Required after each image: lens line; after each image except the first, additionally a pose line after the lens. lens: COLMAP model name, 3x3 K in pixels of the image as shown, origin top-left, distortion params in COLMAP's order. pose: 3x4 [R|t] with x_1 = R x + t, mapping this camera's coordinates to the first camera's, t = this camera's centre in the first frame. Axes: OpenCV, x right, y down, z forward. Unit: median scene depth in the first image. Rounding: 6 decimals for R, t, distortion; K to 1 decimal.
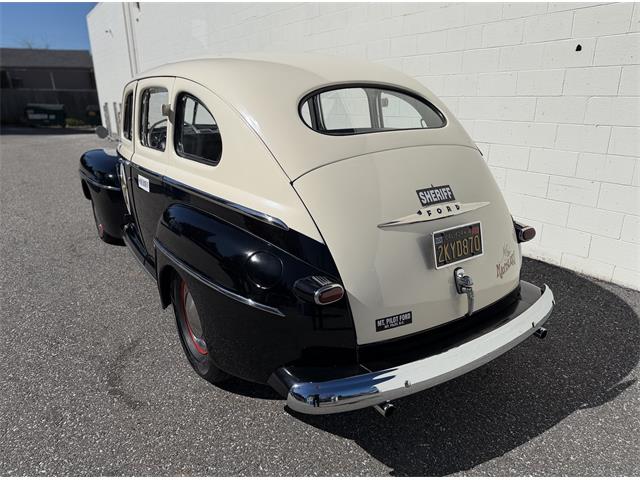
lens RADIAL K [[465.9, 0, 320.0], [0, 465.9, 240.0], [0, 0, 1]] dist [0.035184, -0.040804]
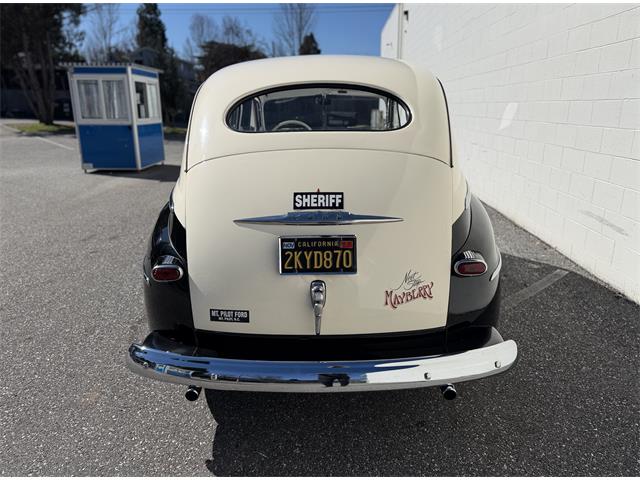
lens RADIAL K [[465.9, 0, 320.0], [0, 465.9, 240.0], [0, 0, 1]] dist [0.035184, -0.040804]
pose [[0.827945, 0.160343, -0.537399, 0.771866], [-0.170264, 0.984894, 0.031544, -0.048575], [0.534338, 0.065383, 0.842738, 0.221994]]
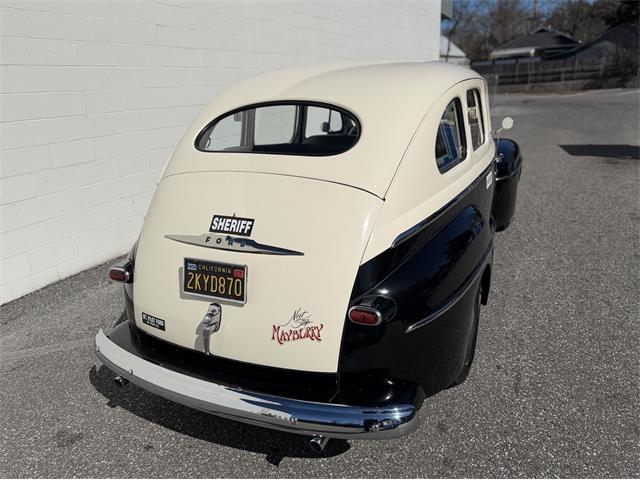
lens RADIAL K [[465.9, 0, 320.0], [0, 465.9, 240.0], [0, 0, 1]] dist [0.035184, -0.040804]
pose [[0.524254, 0.261826, -0.810312, 1.130986], [-0.232032, 0.959475, 0.159903, -0.263233], [0.819341, 0.104189, 0.563760, 0.620246]]
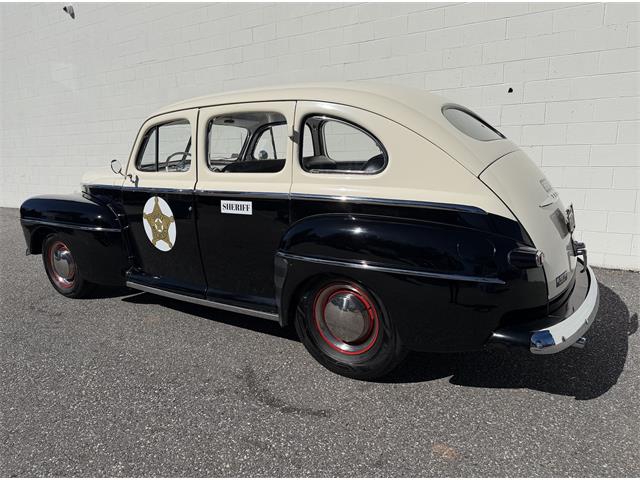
lens RADIAL K [[465.9, 0, 320.0], [0, 465.9, 240.0], [0, 0, 1]] dist [0.035184, -0.040804]
pose [[0.917956, -0.097872, 0.384419, -0.864495], [0.138123, 0.987302, -0.078461, 0.073141], [-0.371858, 0.125121, 0.919819, 0.042373]]
